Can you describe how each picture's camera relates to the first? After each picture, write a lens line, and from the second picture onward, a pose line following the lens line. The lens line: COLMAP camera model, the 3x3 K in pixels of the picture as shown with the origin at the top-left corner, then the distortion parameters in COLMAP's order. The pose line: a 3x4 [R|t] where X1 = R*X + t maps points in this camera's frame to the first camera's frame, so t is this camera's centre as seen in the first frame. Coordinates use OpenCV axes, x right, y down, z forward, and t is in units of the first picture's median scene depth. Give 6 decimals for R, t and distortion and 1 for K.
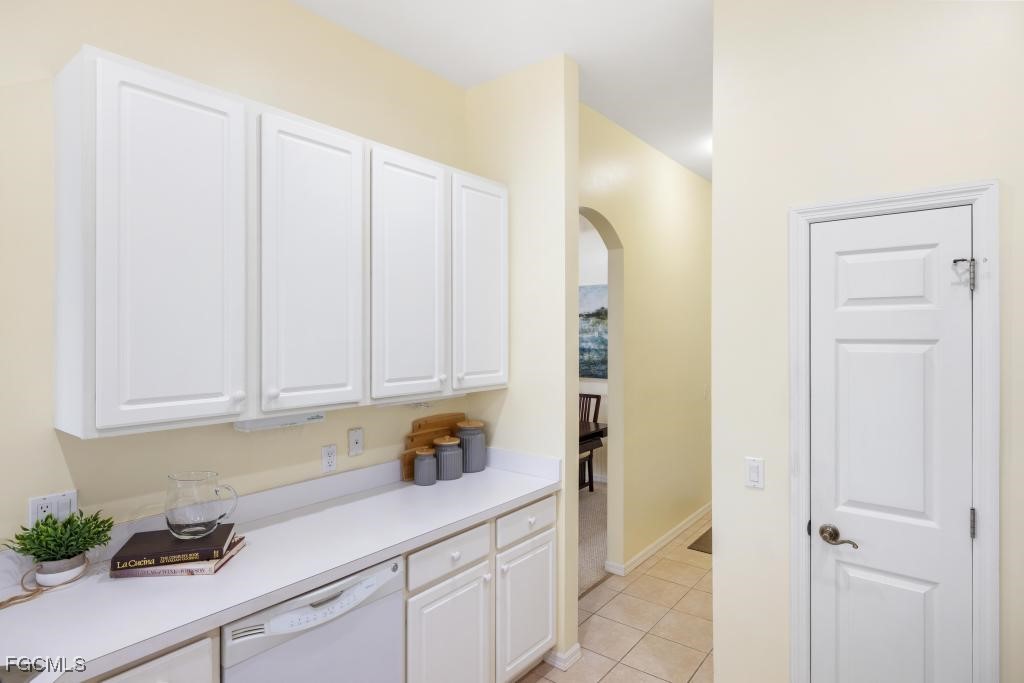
lens RADIAL K [[545.7, 0, 507.5], [0, 545.7, 335.5], [0, 0, 1]] dist [-0.001015, 0.001379]
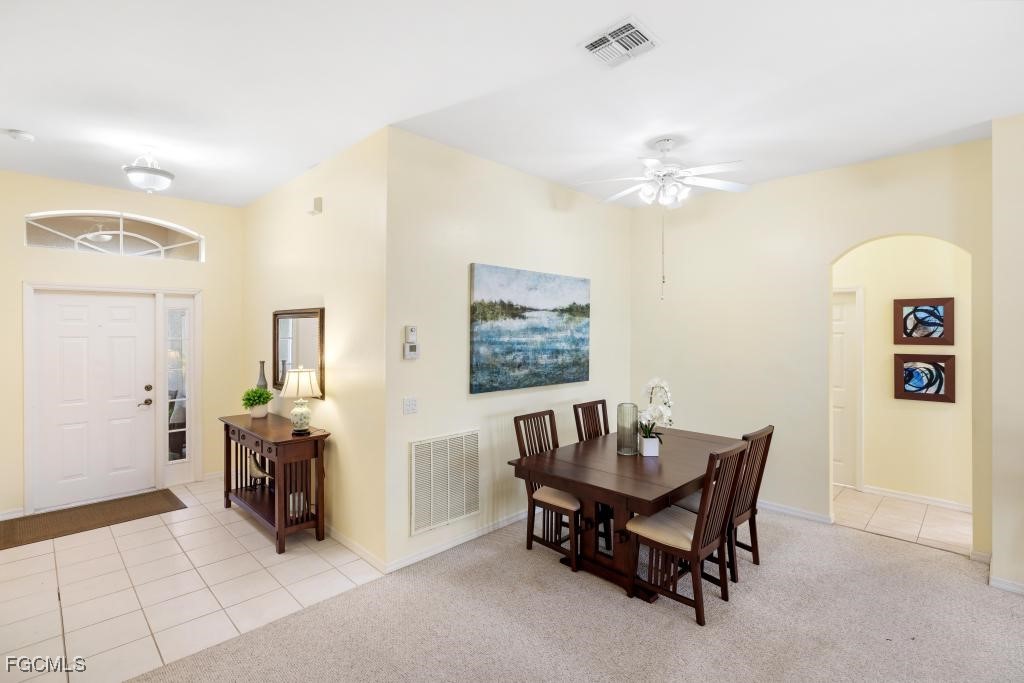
lens RADIAL K [[483.1, 0, 514.9], [0, 483.1, 331.0], [0, 0, 1]] dist [-0.003501, -0.000103]
pose [[0.102812, -0.001376, 0.994700, -1.465480], [0.001422, 0.999998, 0.001237, -0.014898], [-0.994700, 0.001287, 0.102814, 2.395670]]
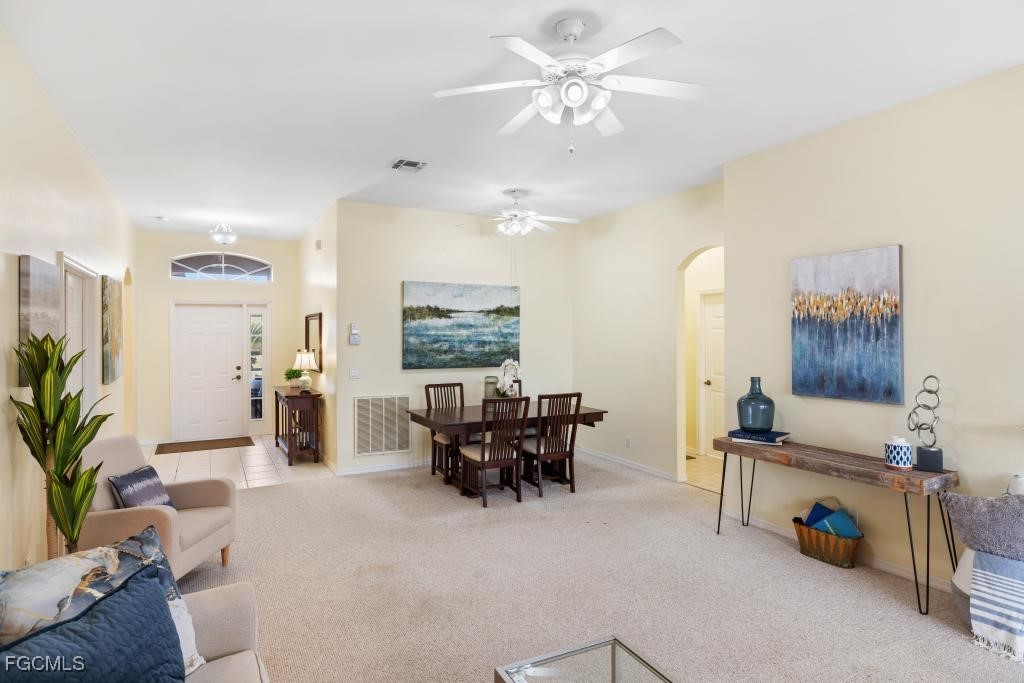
lens RADIAL K [[570.1, 0, 509.8], [0, 570.1, 333.3], [0, 0, 1]] dist [-0.001615, -0.000086]
pose [[0.395187, 0.000534, 0.918601, -2.194572], [0.005916, 0.999978, -0.003127, 0.027498], [-0.918582, 0.006670, 0.395175, 1.196412]]
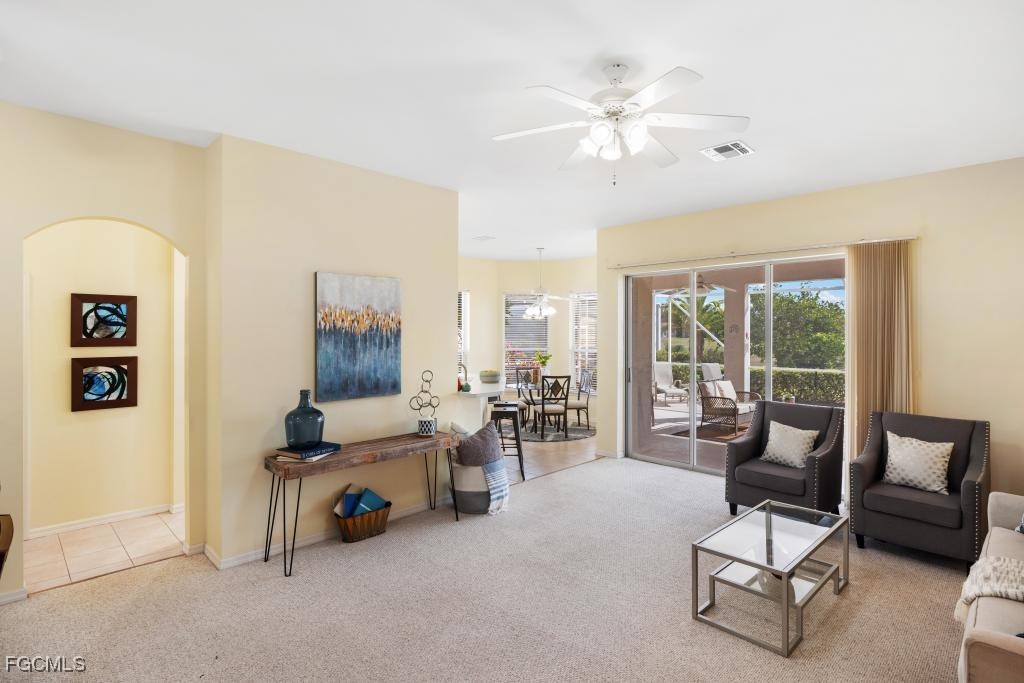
lens RADIAL K [[509.4, 0, 513.8], [0, 509.4, 331.5], [0, 0, 1]] dist [-0.001344, -0.000090]
pose [[-0.993920, -0.000824, 0.110101, -1.059199], [-0.000769, 1.000000, 0.000538, -0.011316], [-0.110101, 0.000450, -0.993920, 2.607071]]
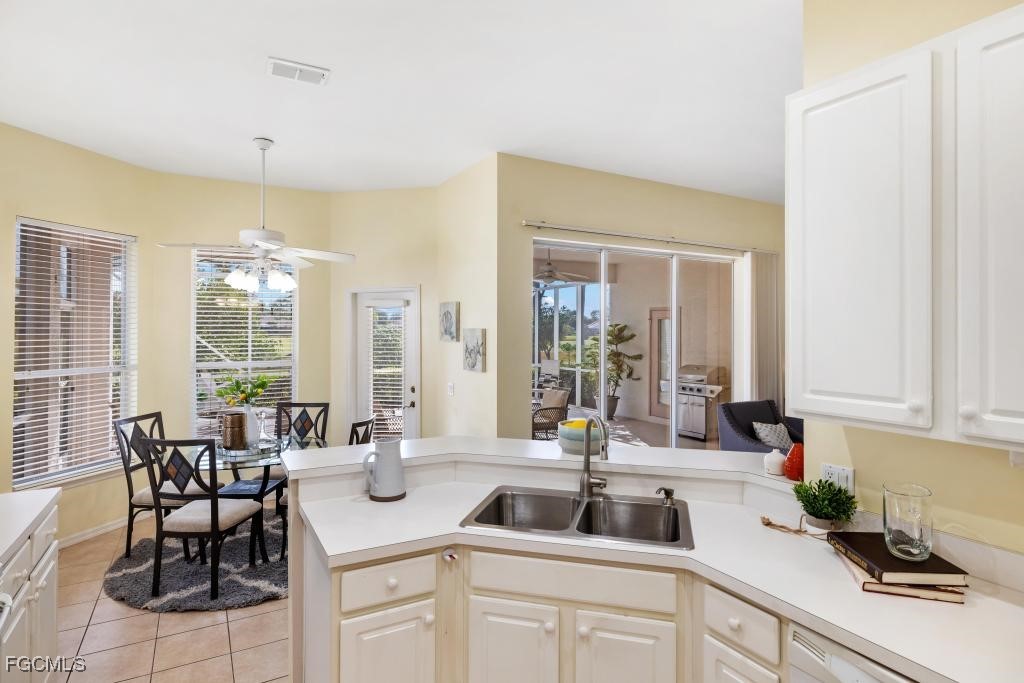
lens RADIAL K [[545.7, 0, 507.5], [0, 545.7, 335.5], [0, 0, 1]] dist [-0.001015, 0.001379]
pose [[-0.369994, 0.004581, -0.929023, 0.358447], [-0.004920, 0.999964, 0.006890, 0.000969], [0.929021, 0.007120, -0.369959, 0.514016]]
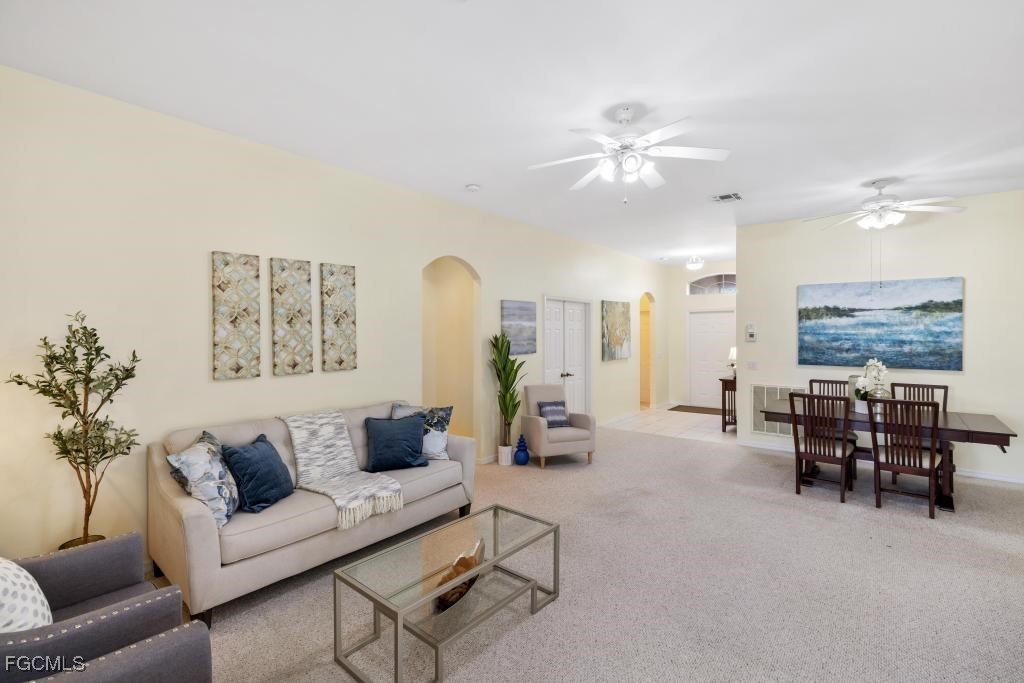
lens RADIAL K [[461.1, 0, 512.3], [0, 461.1, 334.1], [0, 0, 1]] dist [-0.001998, -0.000231]
pose [[0.999995, -0.001339, -0.002772, -1.445132], [0.001331, 0.999995, -0.002891, 0.031730], [0.002776, 0.002887, 0.999992, 0.306984]]
